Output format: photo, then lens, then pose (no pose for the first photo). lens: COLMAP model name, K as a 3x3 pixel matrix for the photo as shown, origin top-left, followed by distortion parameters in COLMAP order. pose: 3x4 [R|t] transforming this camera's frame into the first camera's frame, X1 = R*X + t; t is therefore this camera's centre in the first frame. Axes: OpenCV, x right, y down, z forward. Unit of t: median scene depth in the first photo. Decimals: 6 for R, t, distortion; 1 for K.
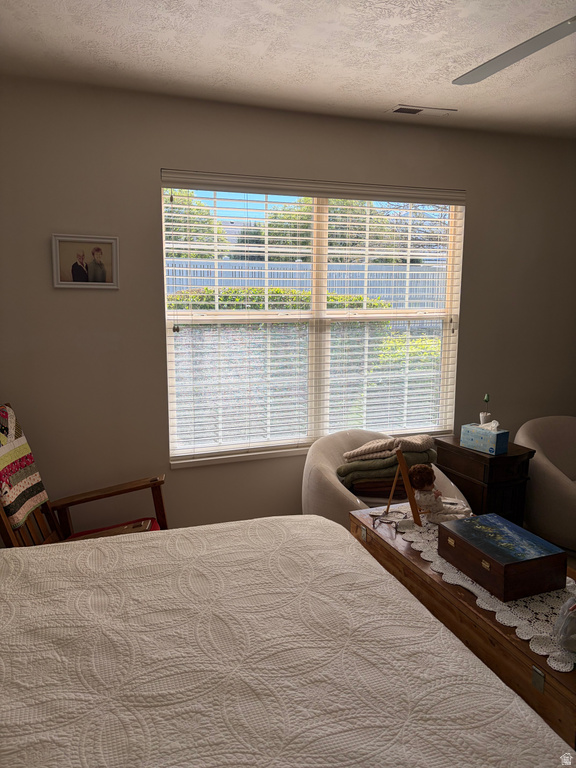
lens RADIAL K [[576.5, 0, 285.8], [0, 576.5, 382.6], [0, 0, 1]] dist [0.010158, -0.001540]
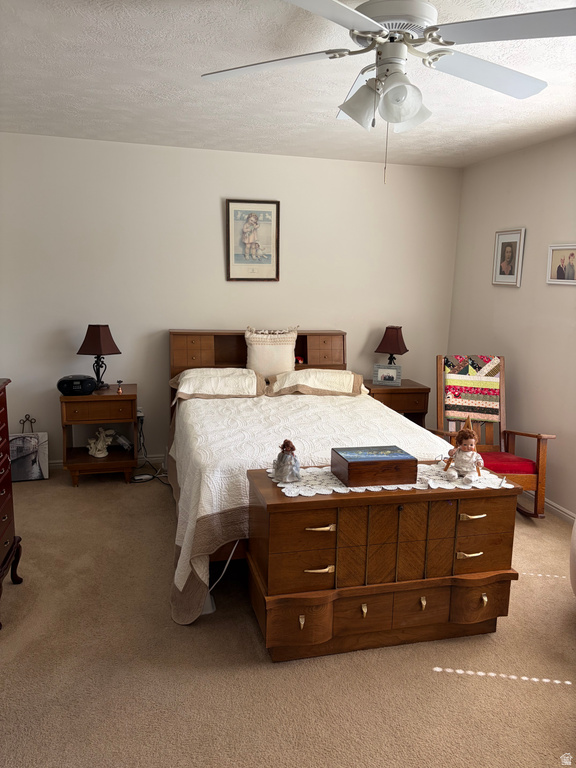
lens RADIAL K [[576.5, 0, 286.0], [0, 576.5, 384.0], [0, 0, 1]] dist [0.010158, -0.001540]
pose [[-0.095250, 0.181291, -0.978806, 1.094733], [-0.181752, 0.963581, 0.196158, -0.089946], [0.978720, 0.196584, -0.058831, 0.515237]]
